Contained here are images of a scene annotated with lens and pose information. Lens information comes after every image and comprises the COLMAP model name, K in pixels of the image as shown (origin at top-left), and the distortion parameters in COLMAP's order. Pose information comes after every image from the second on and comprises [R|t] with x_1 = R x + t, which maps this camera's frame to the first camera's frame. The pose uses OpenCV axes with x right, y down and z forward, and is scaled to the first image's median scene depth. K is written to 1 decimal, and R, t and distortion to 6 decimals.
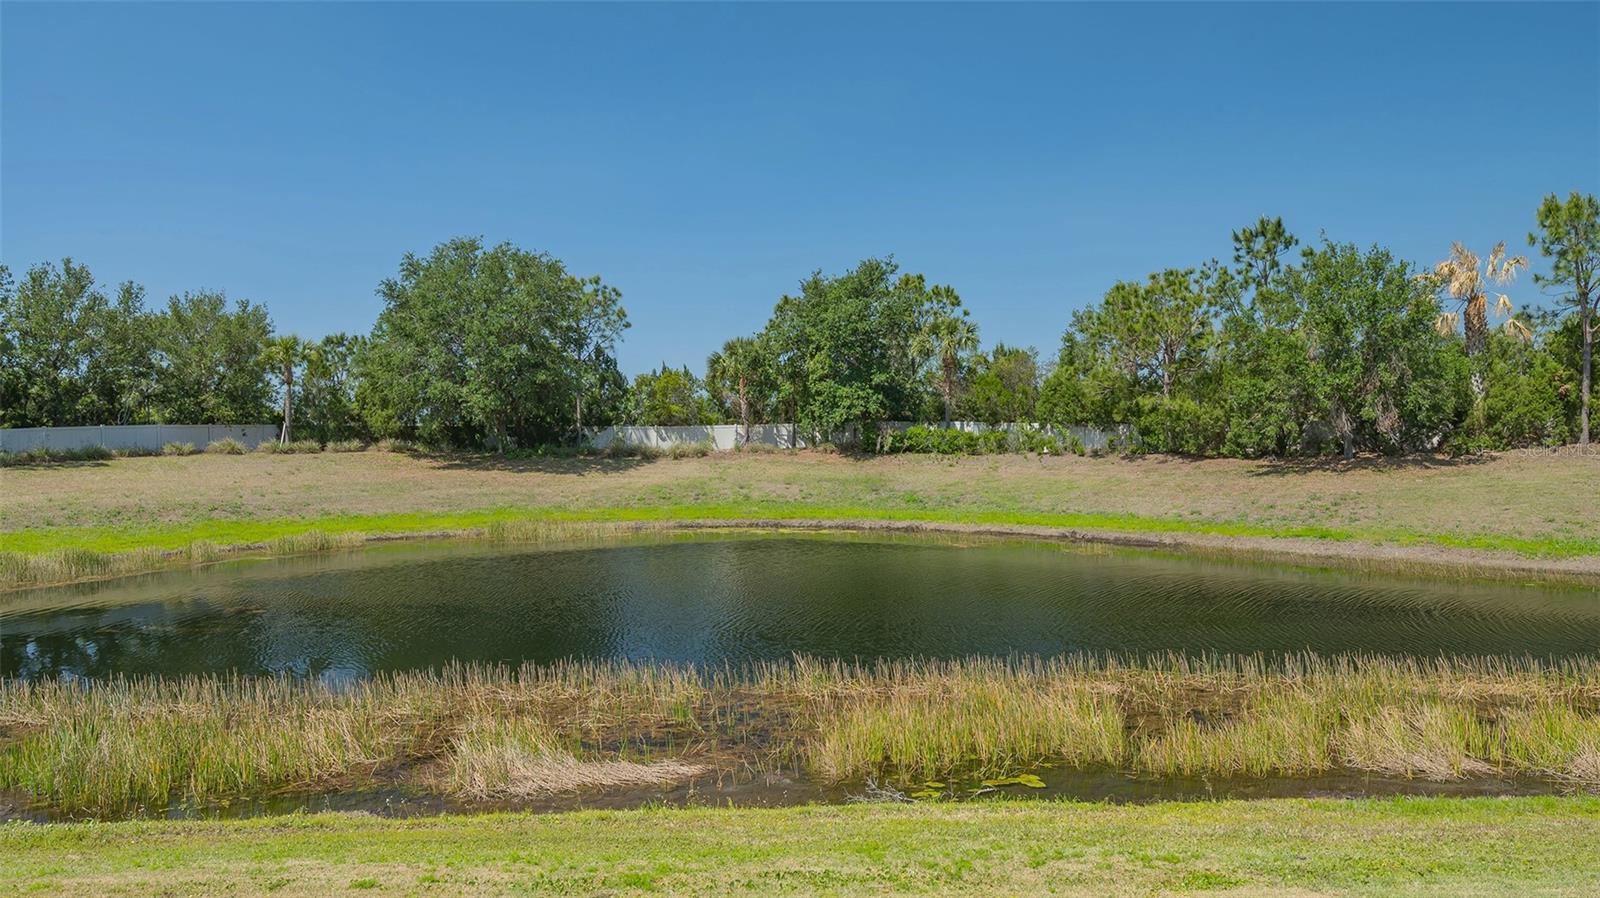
lens RADIAL K [[1019.4, 0, 801.6], [0, 1019.4, 436.6], [0, 0, 1]] dist [0.008209, 0.002990]
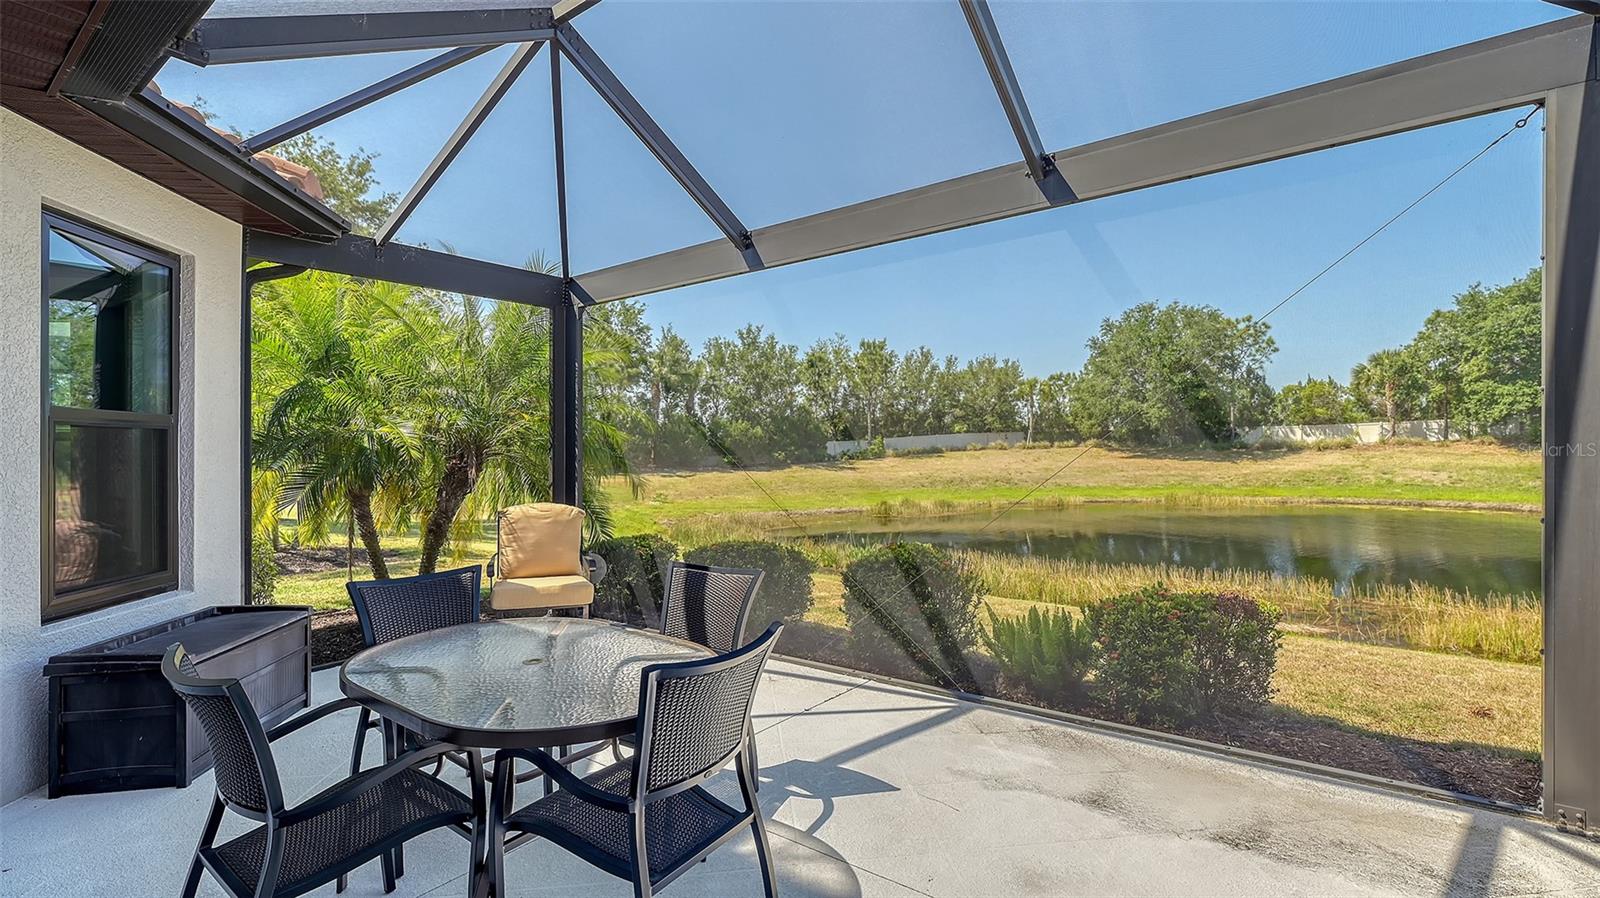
lens RADIAL K [[728.5, 0, 811.7], [0, 728.5, 463.2], [0, 0, 1]] dist [0.011953, -0.000747]
pose [[0.743260, 0.004309, -0.668989, 0.017046], [0.019708, 0.999404, 0.028333, -0.001283], [0.668713, -0.034243, 0.742732, -0.101957]]
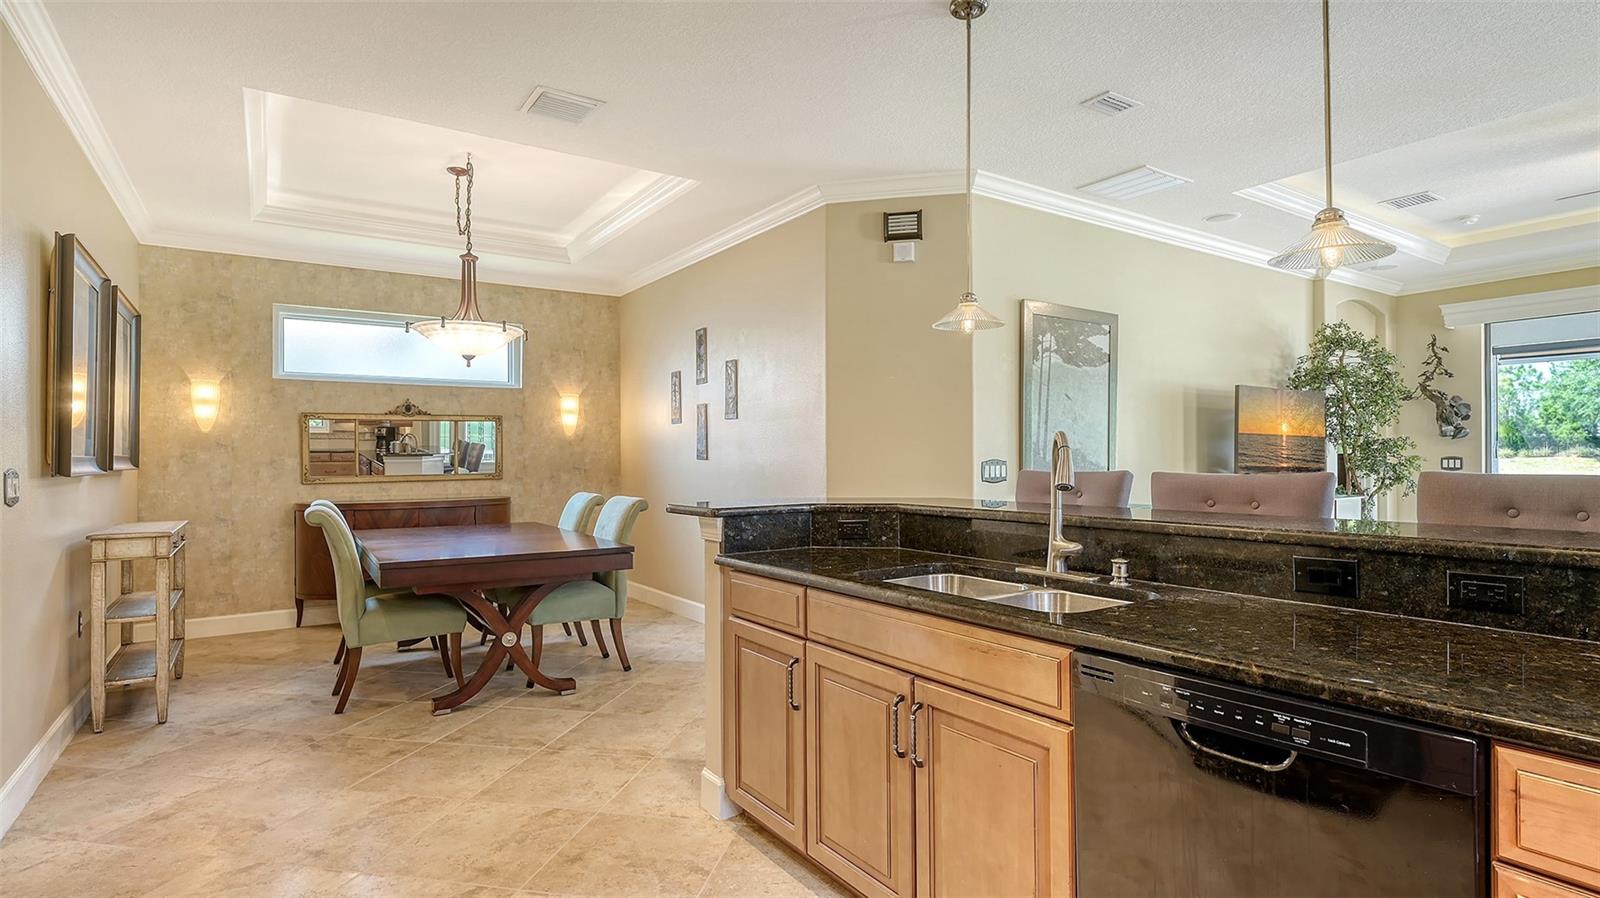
lens RADIAL K [[817.7, 0, 814.5], [0, 817.7, 457.5], [0, 0, 1]] dist [0.021217, -0.001611]
pose [[0.497170, 0.000627, -0.867653, 0.016214], [0.011174, 0.999912, 0.007125, -0.002528], [0.867581, -0.013238, 0.497120, -0.324934]]
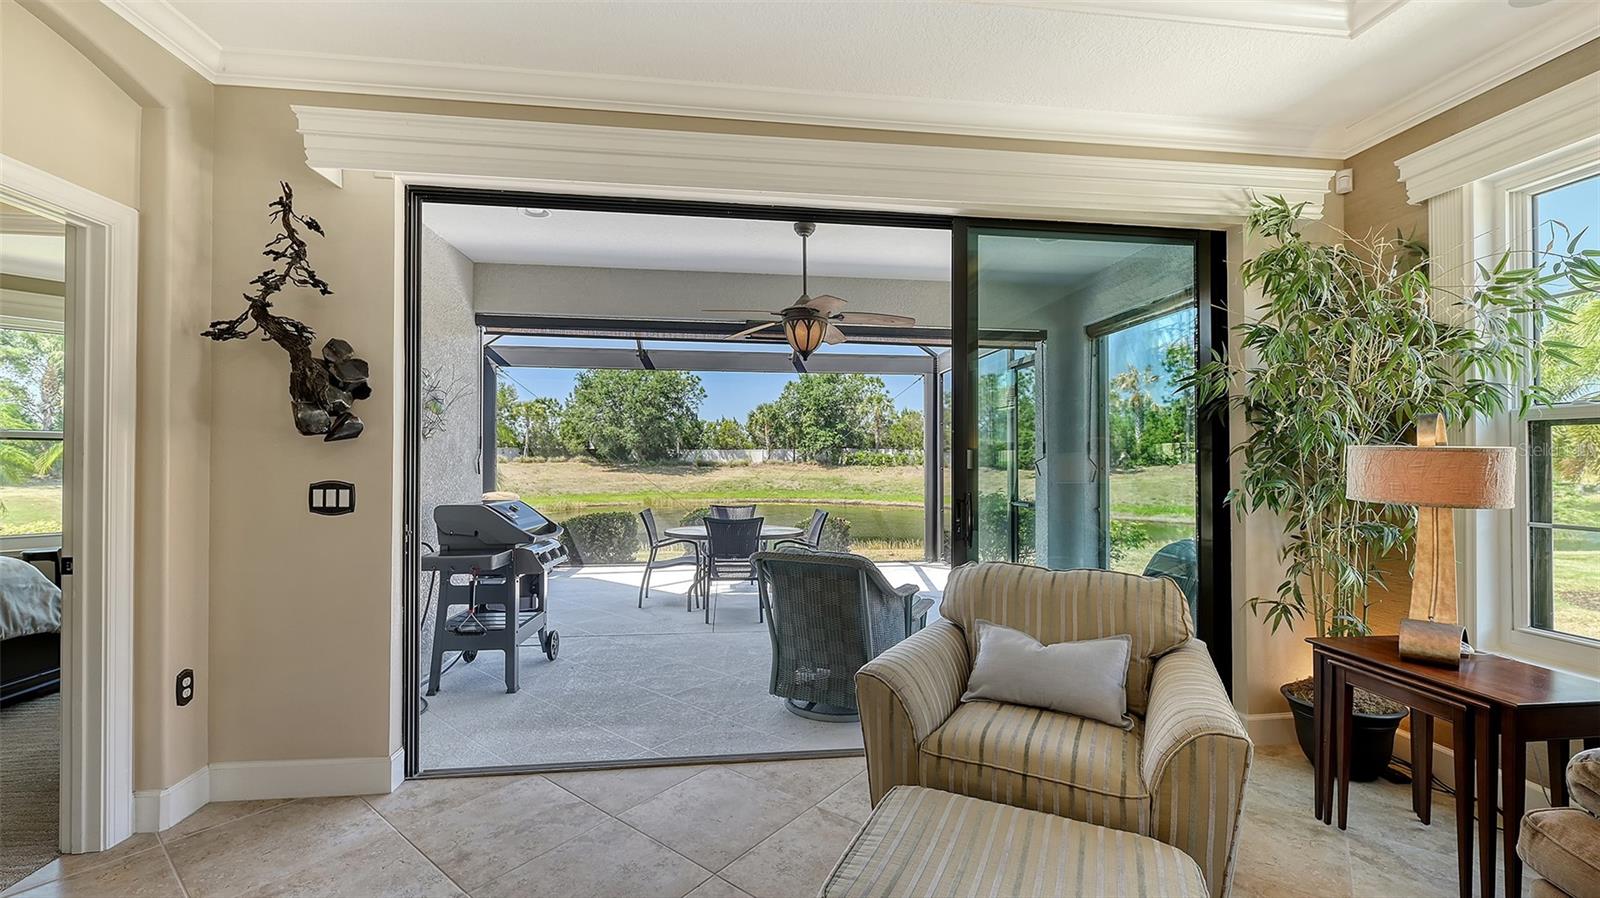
lens RADIAL K [[650.9, 0, 806.3], [0, 650.9, 451.4], [0, 0, 1]] dist [0.002382, -0.000684]
pose [[0.999619, 0.008272, 0.026327, -0.018801], [-0.008123, 0.999951, -0.005734, -0.002696], [-0.026373, 0.005518, 0.999637, -0.209400]]
